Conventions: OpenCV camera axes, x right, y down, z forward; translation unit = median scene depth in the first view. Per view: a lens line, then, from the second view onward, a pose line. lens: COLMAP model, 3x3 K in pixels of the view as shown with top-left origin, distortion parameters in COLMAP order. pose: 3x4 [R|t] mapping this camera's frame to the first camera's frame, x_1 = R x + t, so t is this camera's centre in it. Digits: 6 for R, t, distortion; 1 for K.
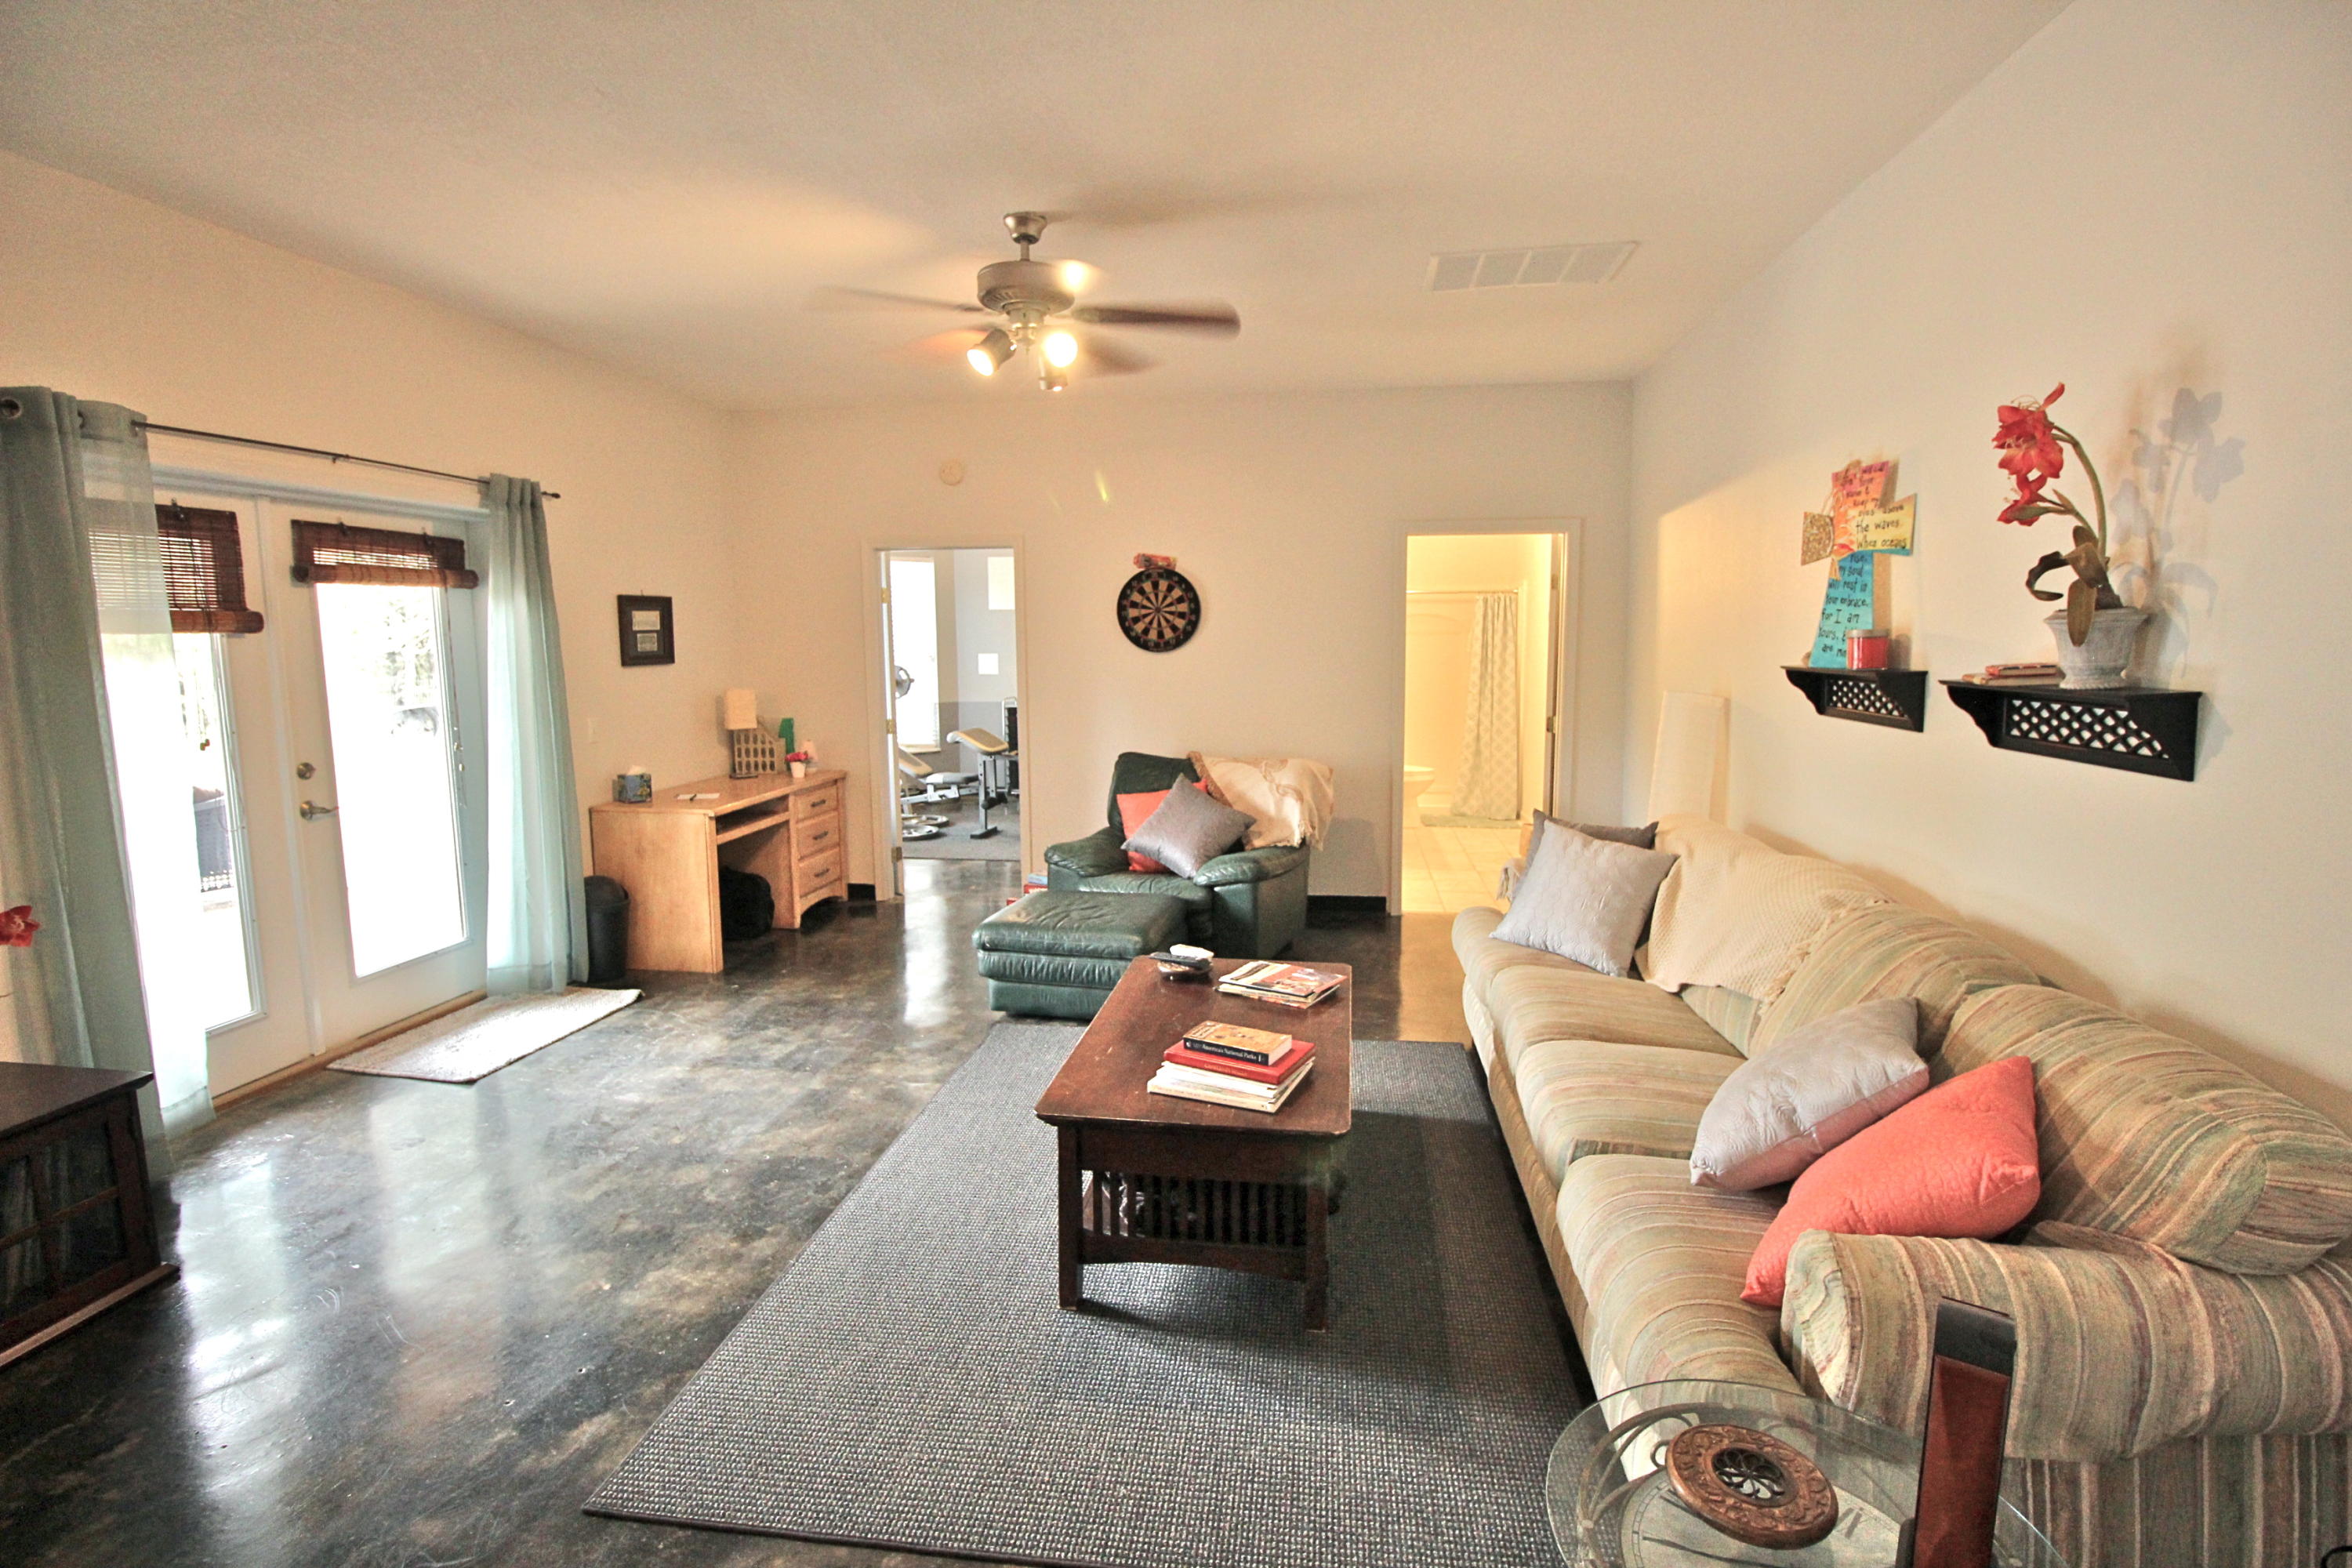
lens RADIAL K [[1107.9, 0, 1186.6], [0, 1107.9, 773.1], [0, 0, 1]] dist [-0.005030, -0.001560]
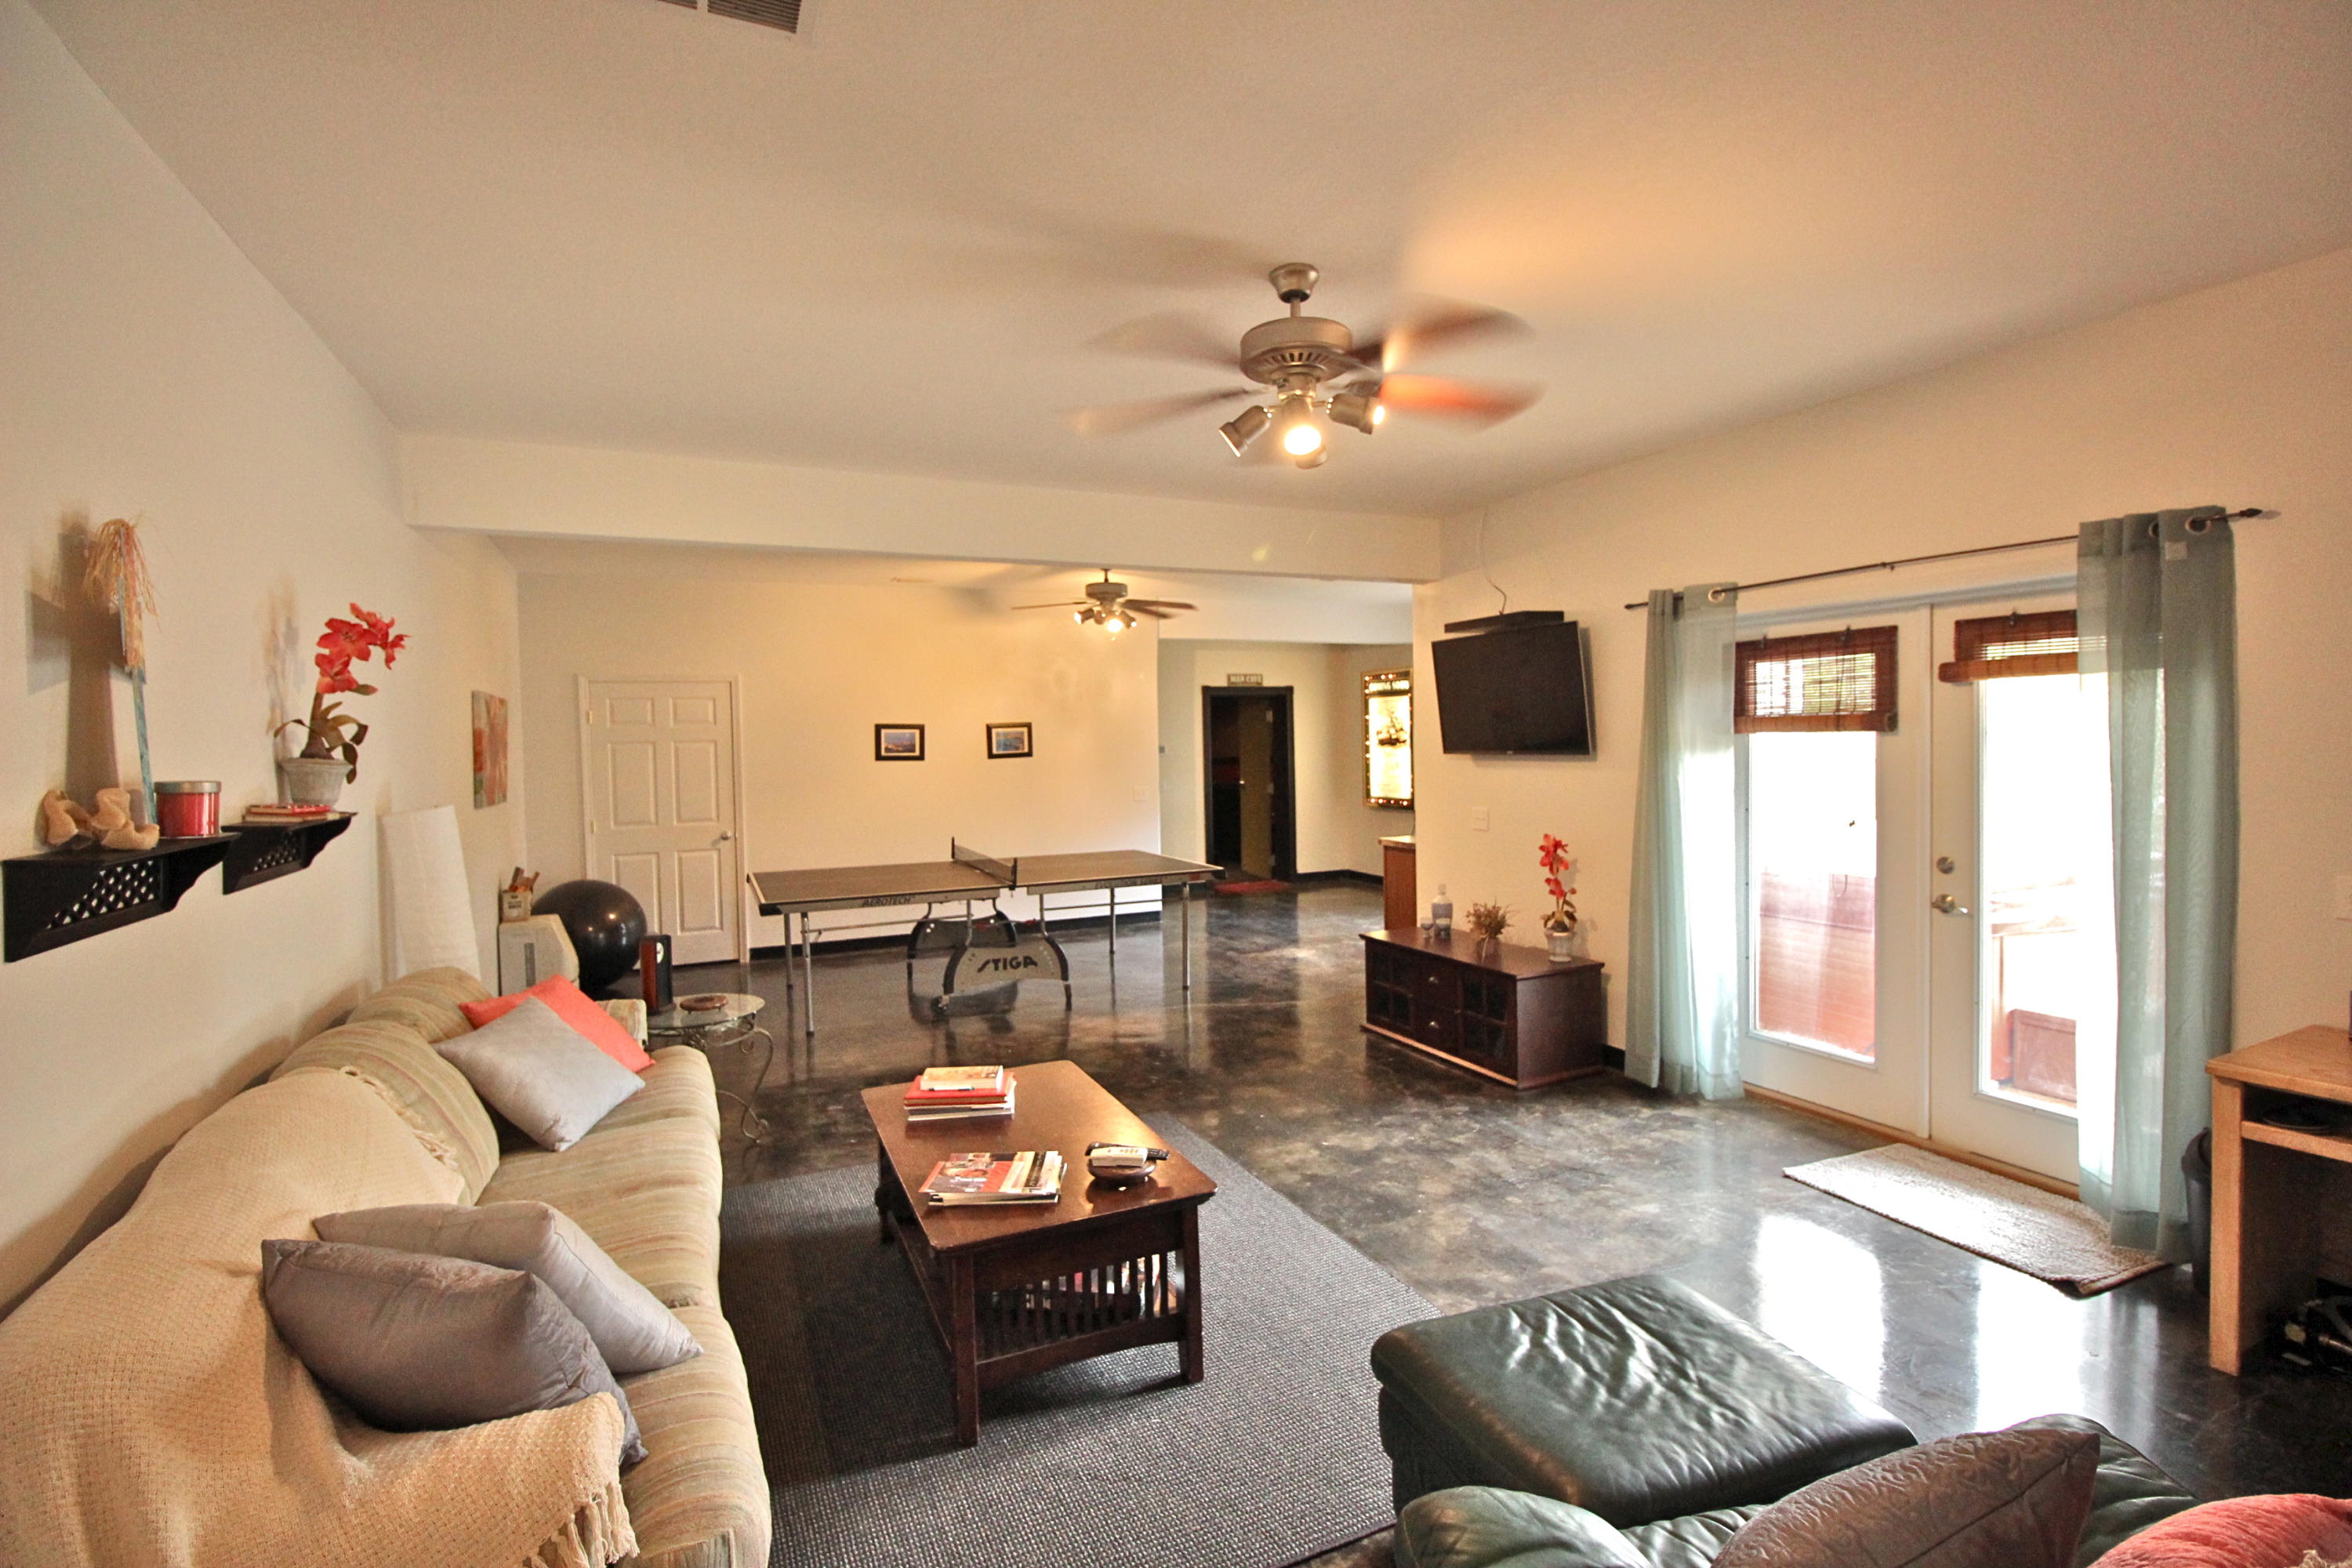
lens RADIAL K [[1107.9, 0, 1187.0], [0, 1107.9, 778.1], [0, 0, 1]] dist [-0.005030, -0.001560]
pose [[-0.843786, 0.041875, -0.535043, 0.366050], [-0.043250, 0.988403, 0.145565, -0.217870], [0.534934, 0.145966, -0.832190, 1.594122]]
